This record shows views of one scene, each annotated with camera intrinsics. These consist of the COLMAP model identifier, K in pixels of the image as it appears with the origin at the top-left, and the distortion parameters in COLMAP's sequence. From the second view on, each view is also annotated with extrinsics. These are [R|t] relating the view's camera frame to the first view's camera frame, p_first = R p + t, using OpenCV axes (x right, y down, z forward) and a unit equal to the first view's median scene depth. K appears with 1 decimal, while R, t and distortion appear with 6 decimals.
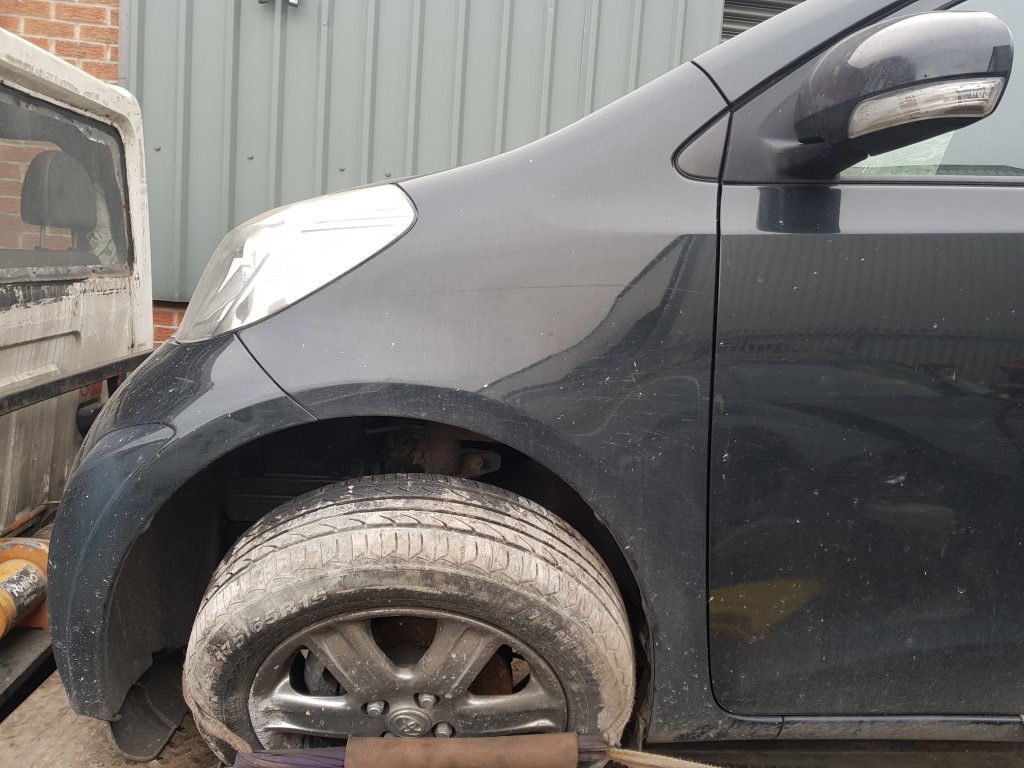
lens RADIAL K [[784.7, 0, 515.2], [0, 784.7, 381.2], [0, 0, 1]] dist [0.022836, -0.021934]
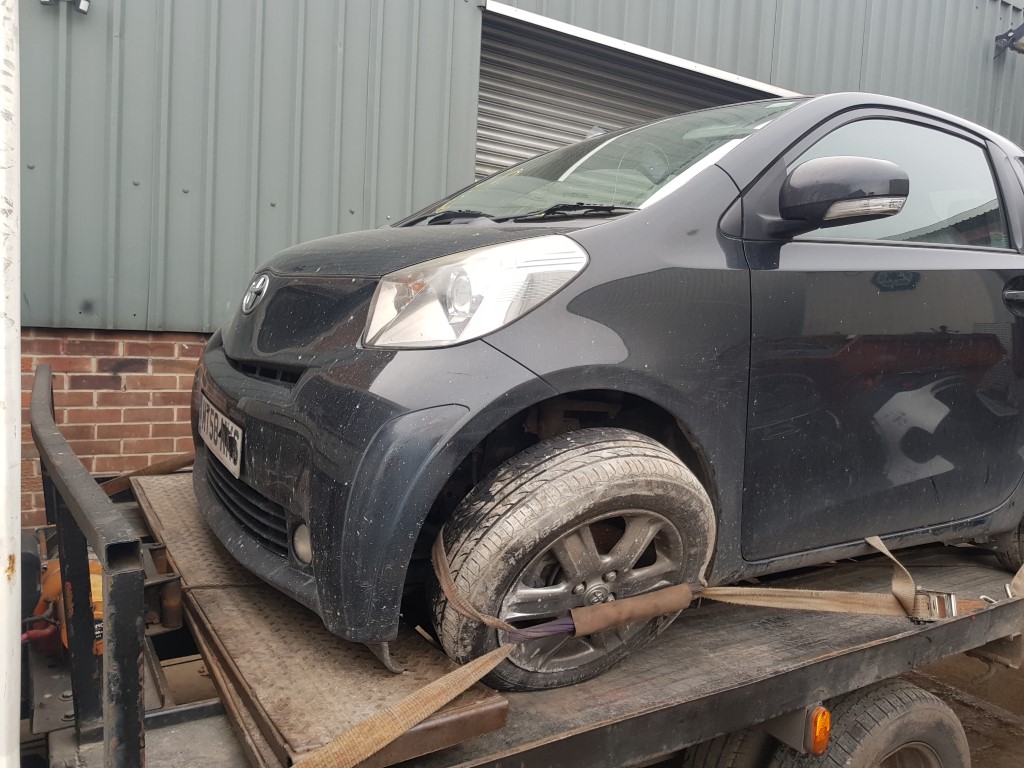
lens RADIAL K [[784.7, 0, 508.3], [0, 784.7, 387.1], [0, 0, 1]] dist [0.022836, -0.021934]
pose [[0.895564, -0.060198, 0.440841, -0.973675], [0.063866, 0.997937, 0.006528, 0.019916], [-0.440324, 0.022309, 0.897562, -0.289666]]
